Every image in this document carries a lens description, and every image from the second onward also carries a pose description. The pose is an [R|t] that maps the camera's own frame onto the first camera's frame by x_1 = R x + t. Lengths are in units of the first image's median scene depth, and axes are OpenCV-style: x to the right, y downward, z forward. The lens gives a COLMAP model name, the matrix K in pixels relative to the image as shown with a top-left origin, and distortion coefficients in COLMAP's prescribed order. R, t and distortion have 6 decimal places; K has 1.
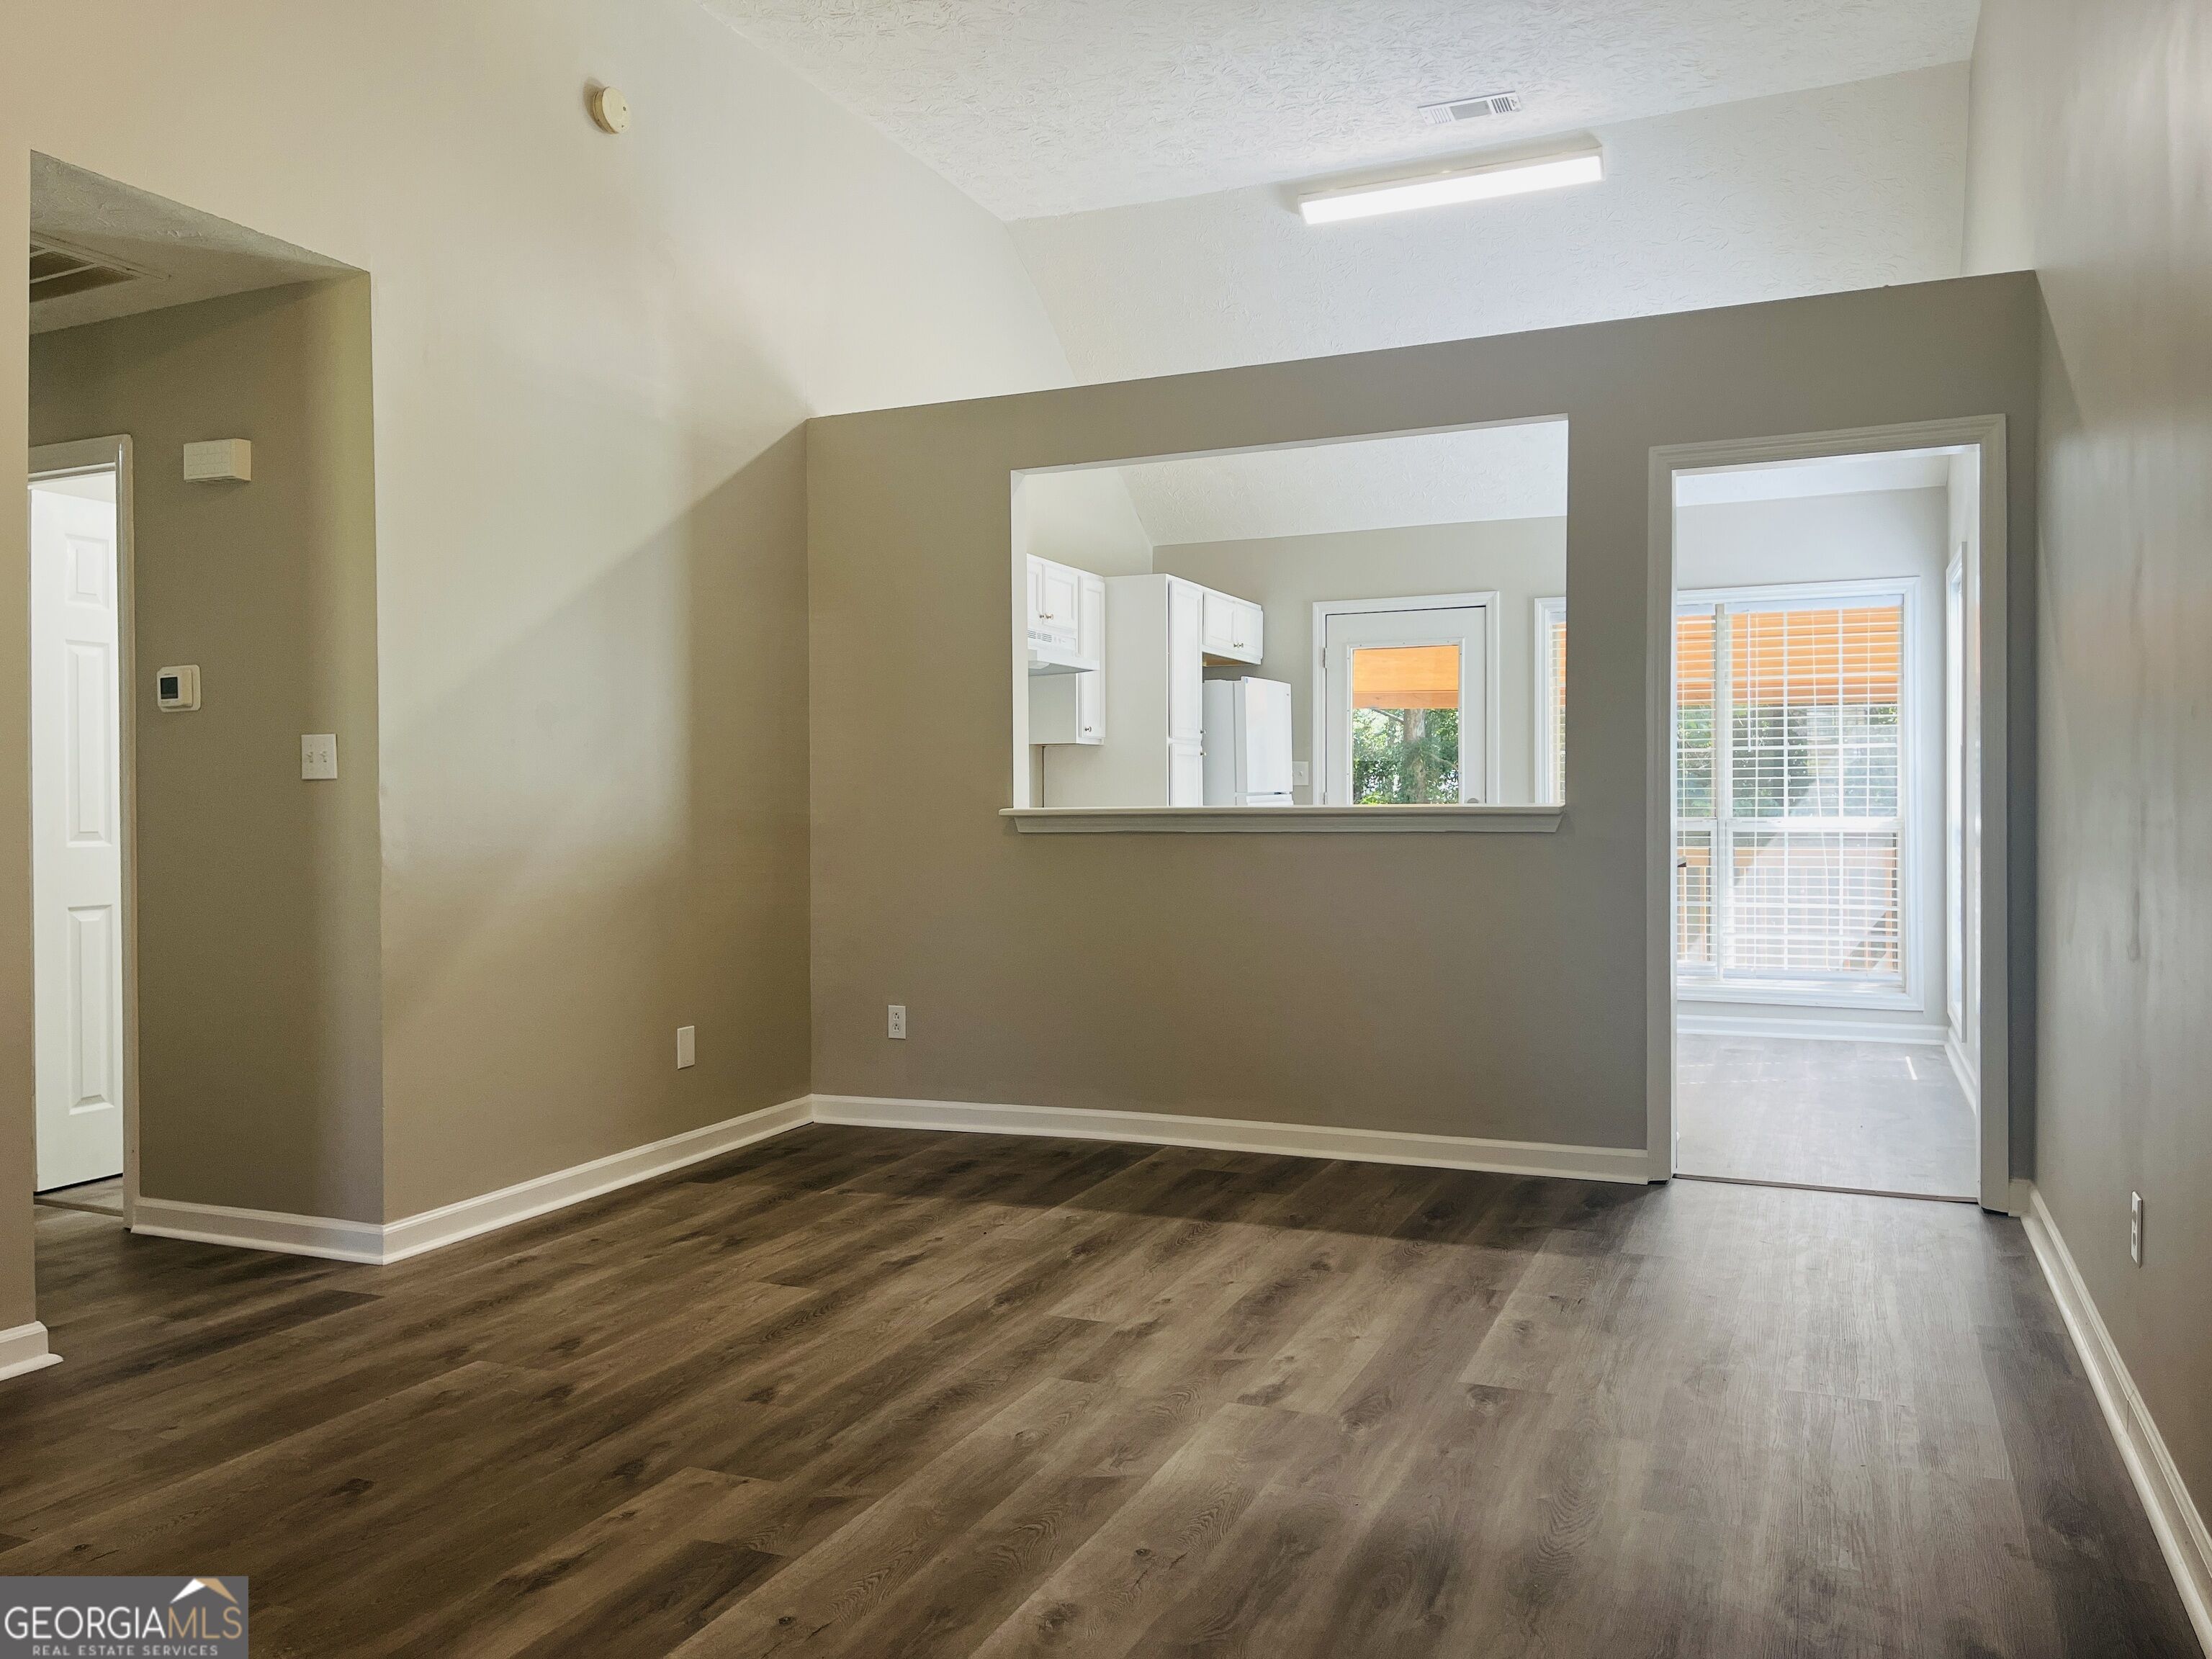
lens RADIAL K [[1689.3, 0, 1105.3], [0, 1689.3, 813.8], [0, 0, 1]] dist [0.043486, -0.004445]
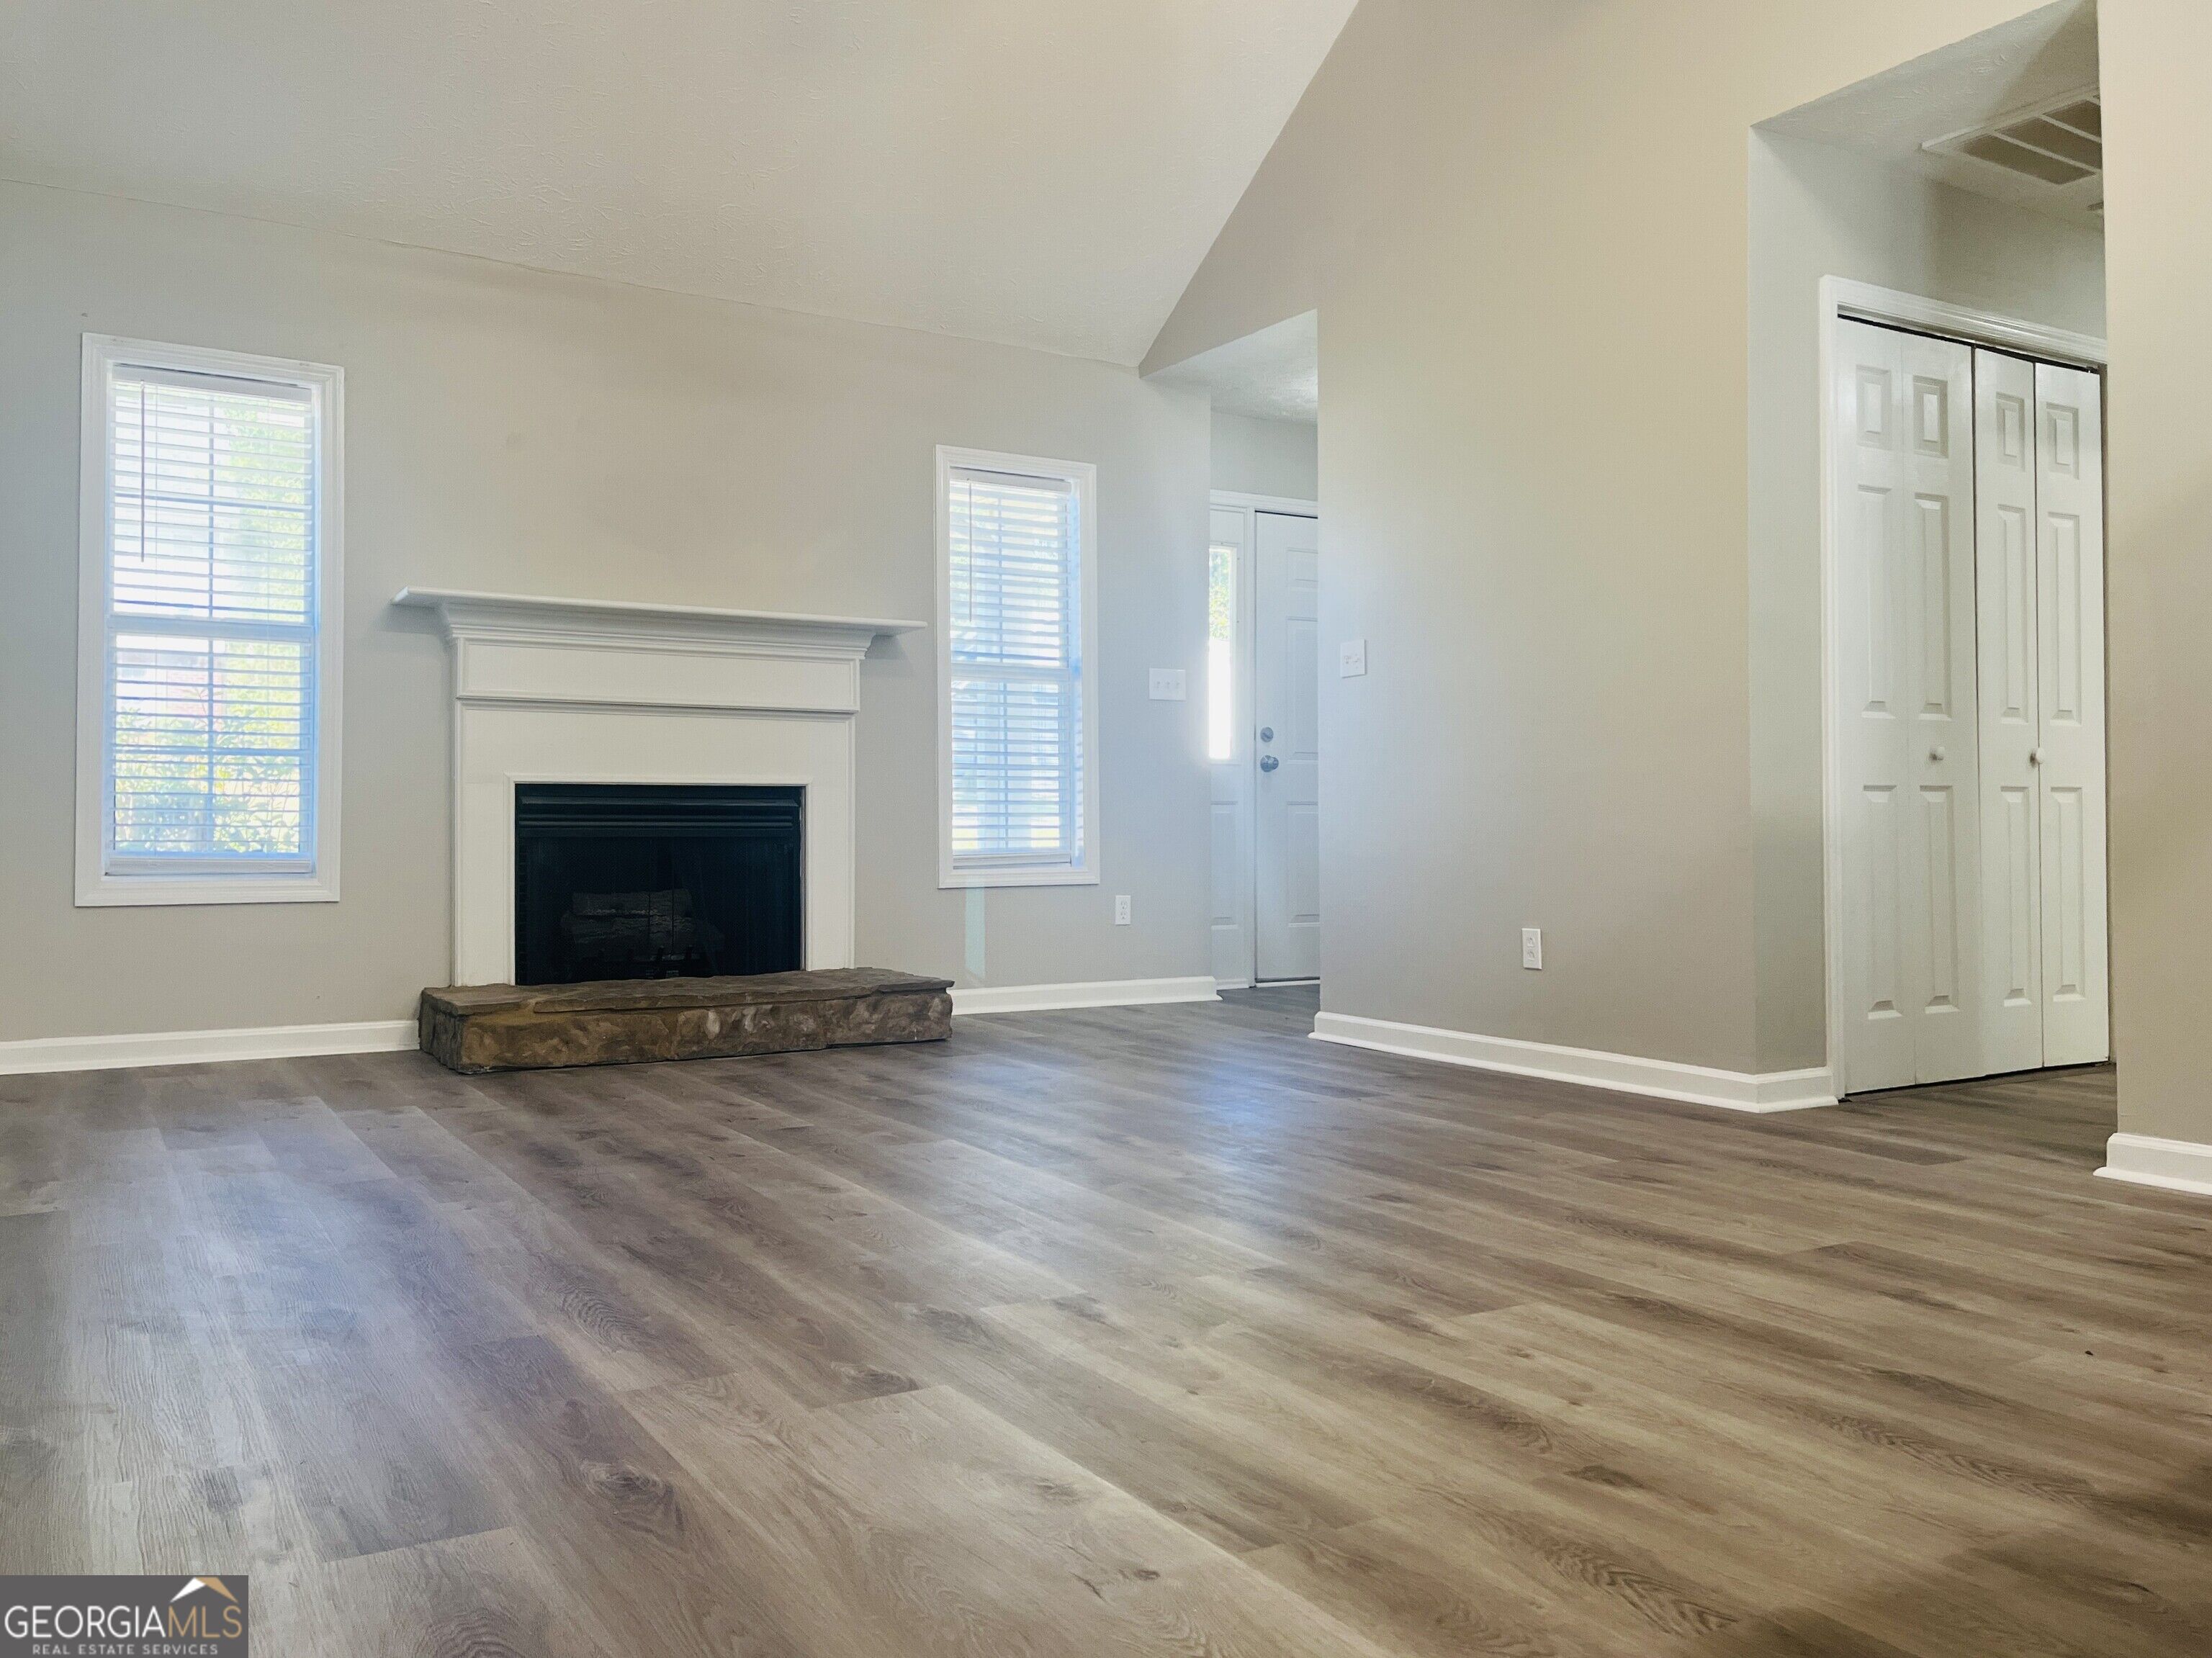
lens RADIAL K [[1716.6, 0, 1098.8], [0, 1716.6, 812.5], [0, 0, 1]] dist [0.080063, -0.104730]
pose [[-0.588563, -0.001037, -0.808450, 0.579392], [0.003183, 0.999988, -0.003600, 0.094714], [0.808445, -0.004692, -0.588553, 1.172895]]
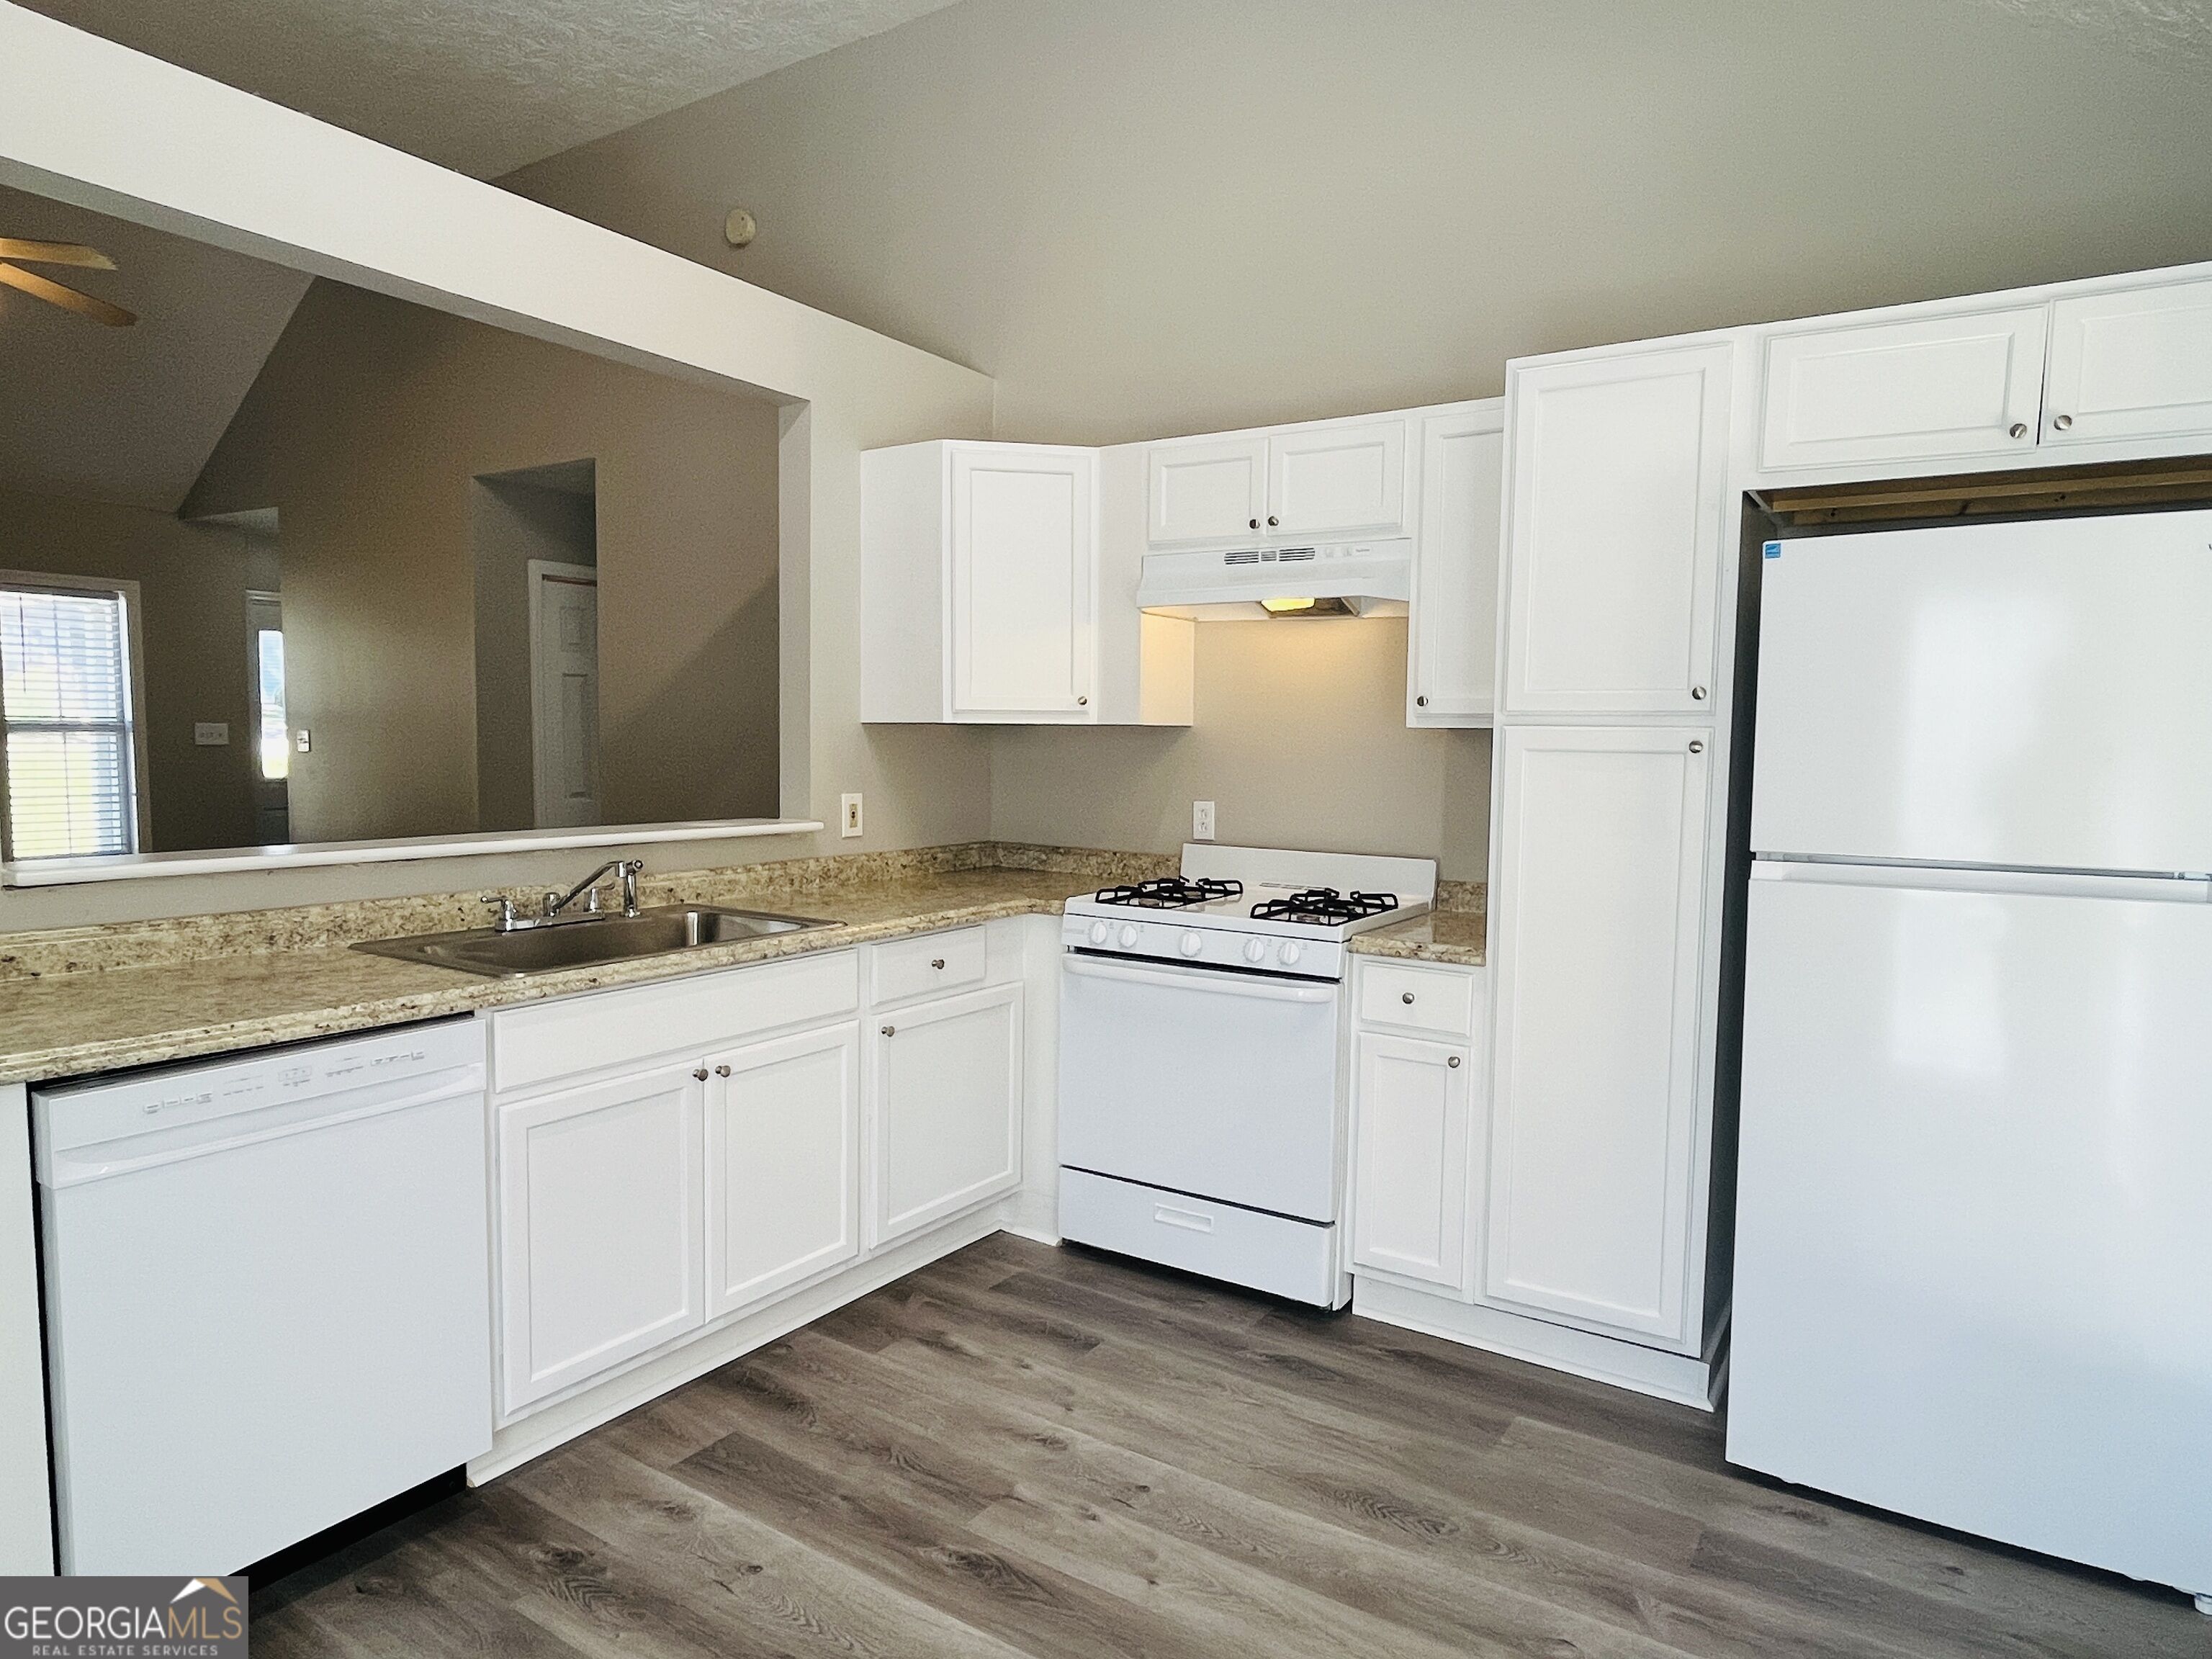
lens RADIAL K [[1320.7, 0, 1102.6], [0, 1320.7, 833.9], [0, 0, 1]] dist [-0.003853, -0.001763]
pose [[-0.176188, 0.079205, -0.981165, 0.807314], [-0.017262, 0.996356, 0.083531, -0.077275], [0.984205, 0.031654, -0.174178, 1.827857]]
